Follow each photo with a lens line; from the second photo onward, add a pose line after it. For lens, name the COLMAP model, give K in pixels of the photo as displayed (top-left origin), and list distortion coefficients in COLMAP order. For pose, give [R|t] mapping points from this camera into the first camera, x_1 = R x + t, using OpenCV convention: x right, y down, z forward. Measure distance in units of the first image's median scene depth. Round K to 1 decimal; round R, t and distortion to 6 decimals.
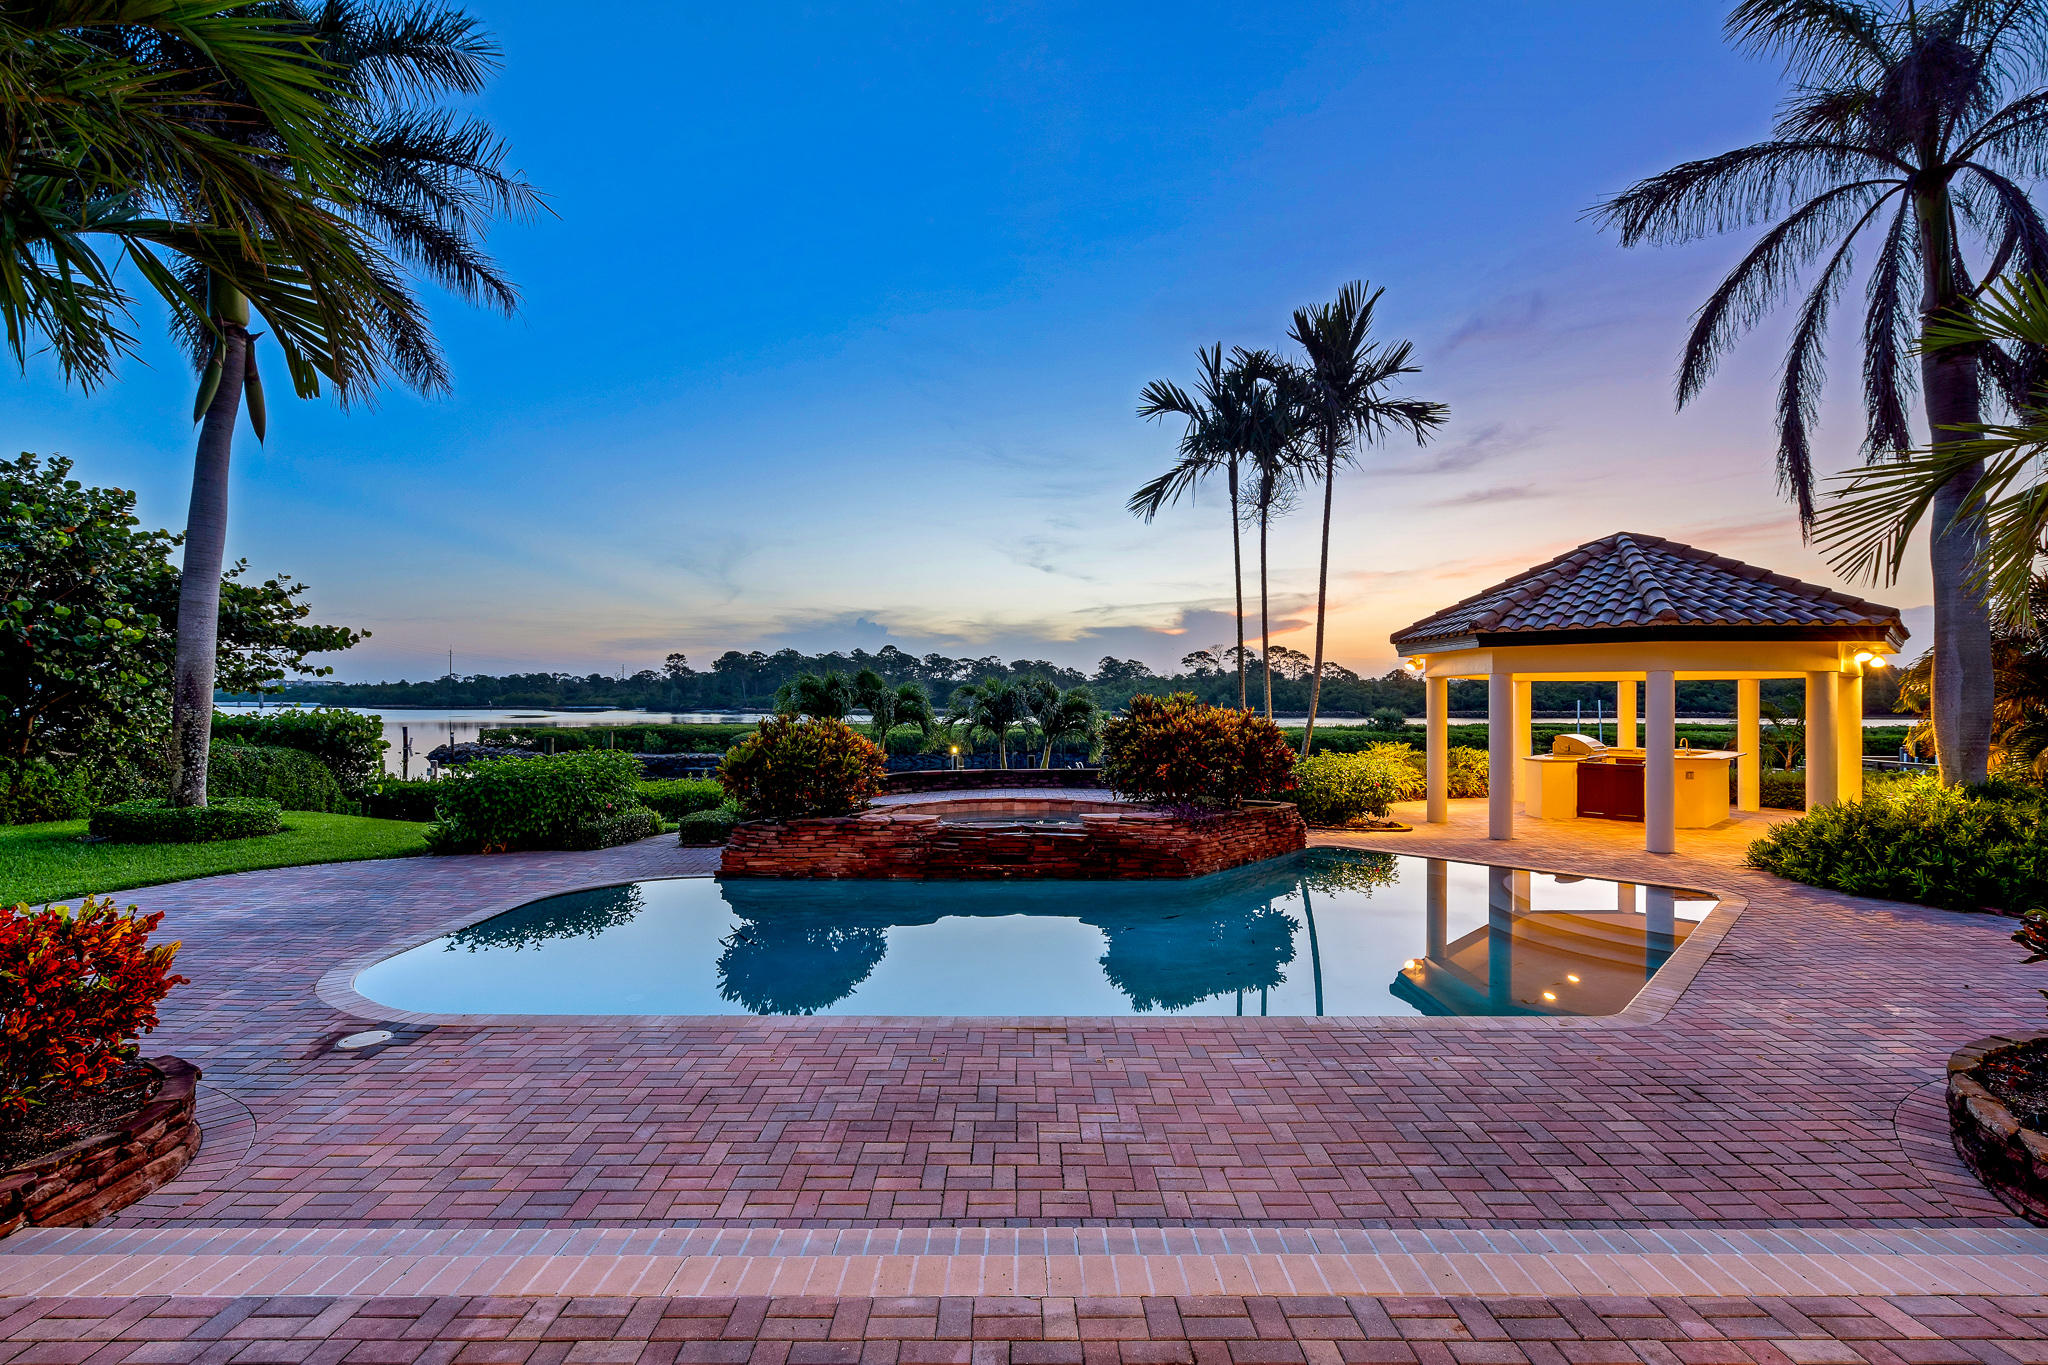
lens RADIAL K [[934.3, 0, 1024.0], [0, 934.3, 682.5], [0, 0, 1]] dist [-0.001245, 0.001204]
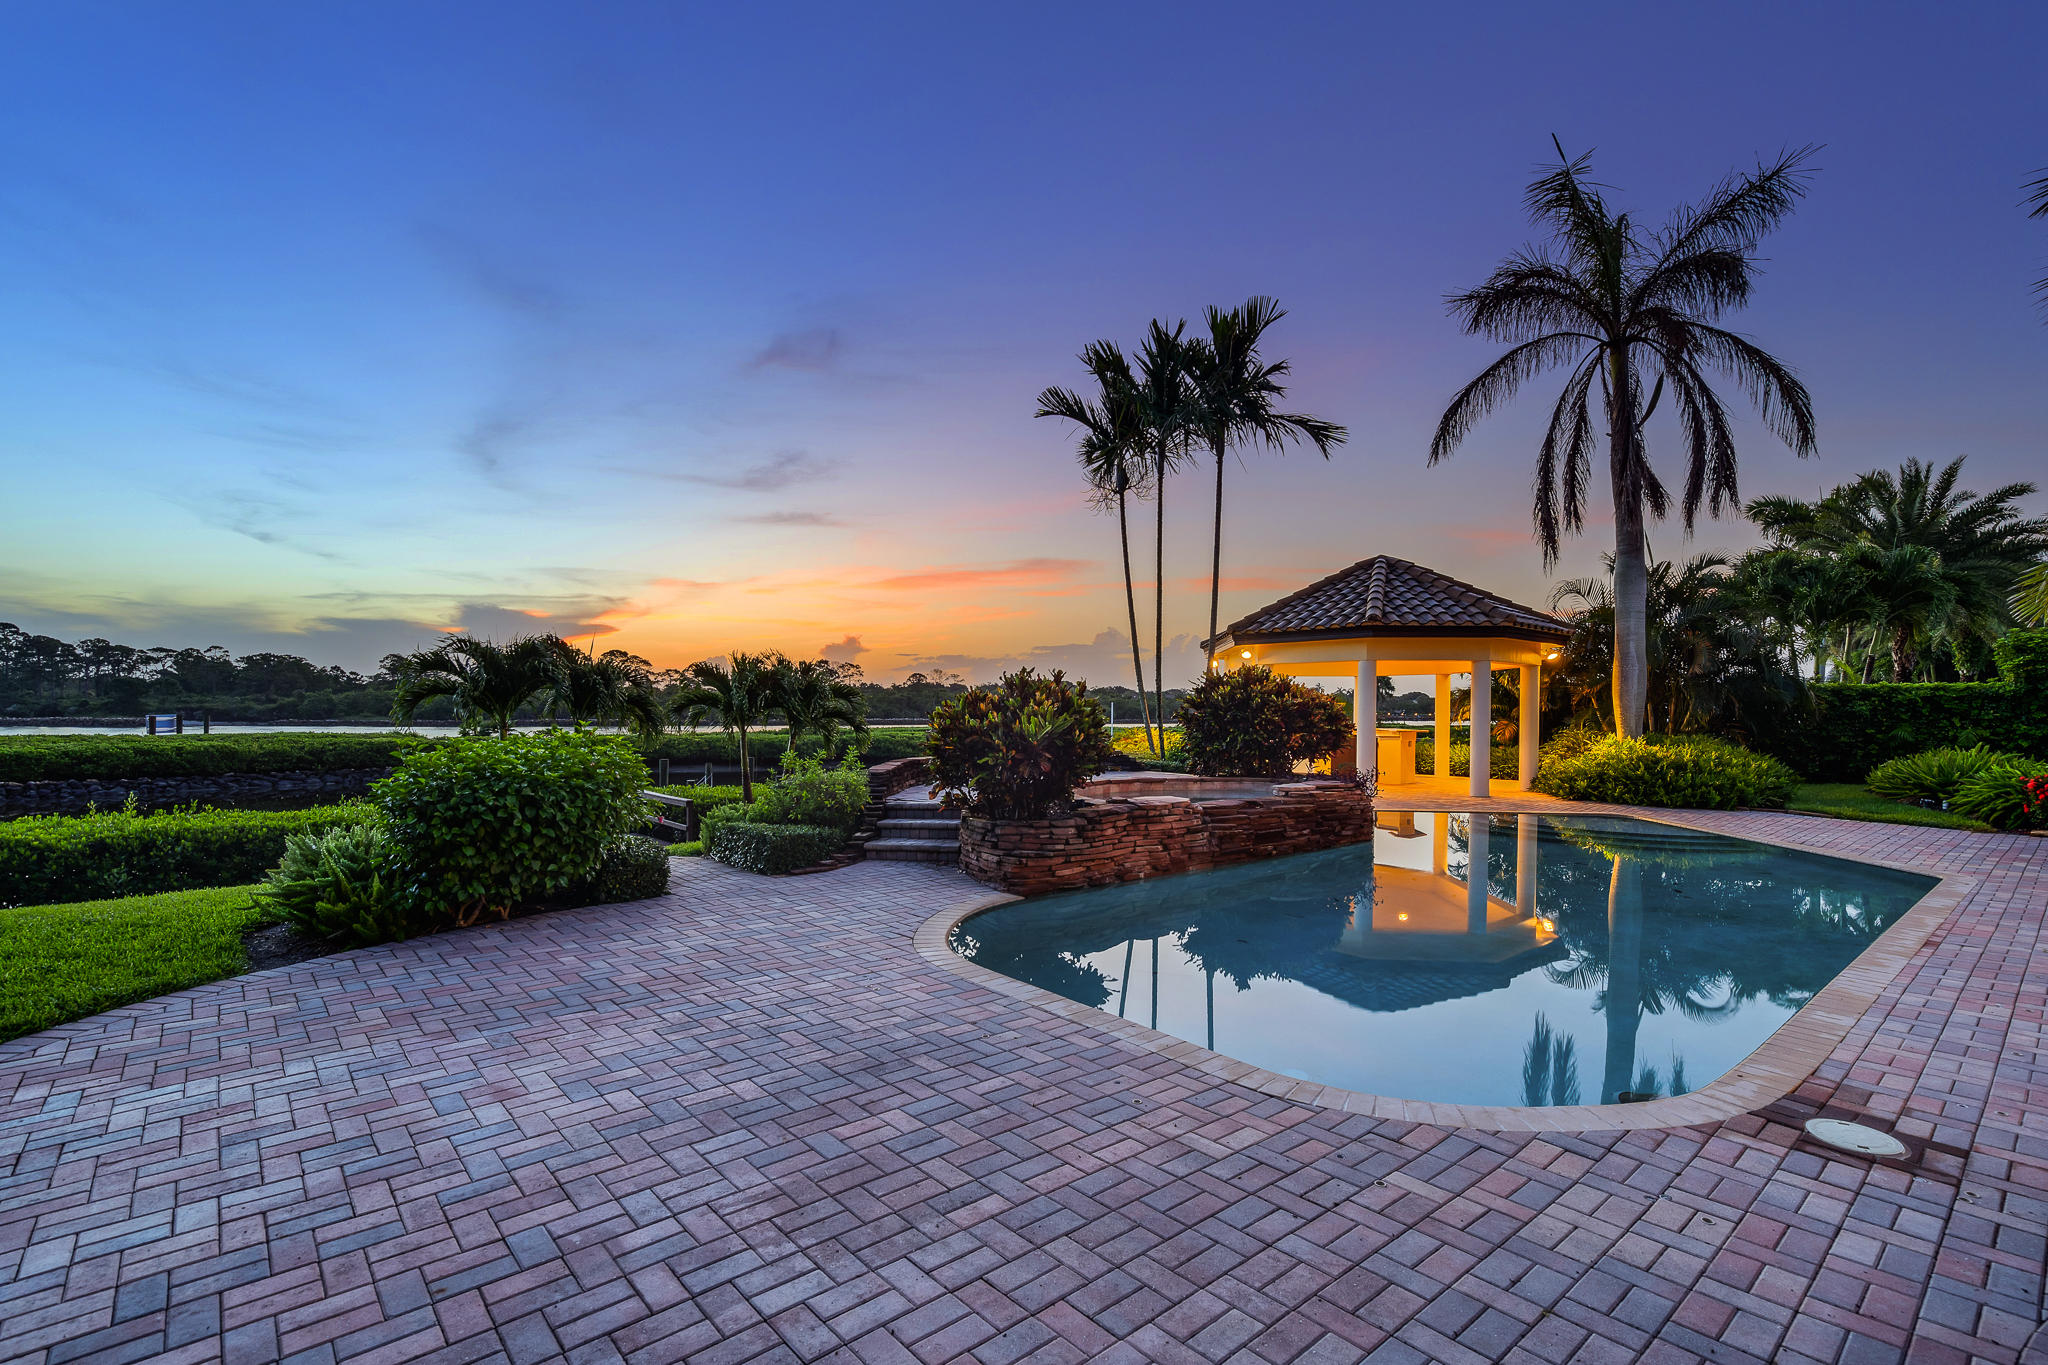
lens RADIAL K [[930.5, 0, 1018.9], [0, 930.5, 769.5], [0, 0, 1]] dist [-0.003014, -0.000184]
pose [[0.758572, -0.037894, 0.650486, -0.782874], [-0.016008, 0.996922, 0.076743, 0.059499], [-0.651392, -0.068627, 0.755631, 0.483774]]
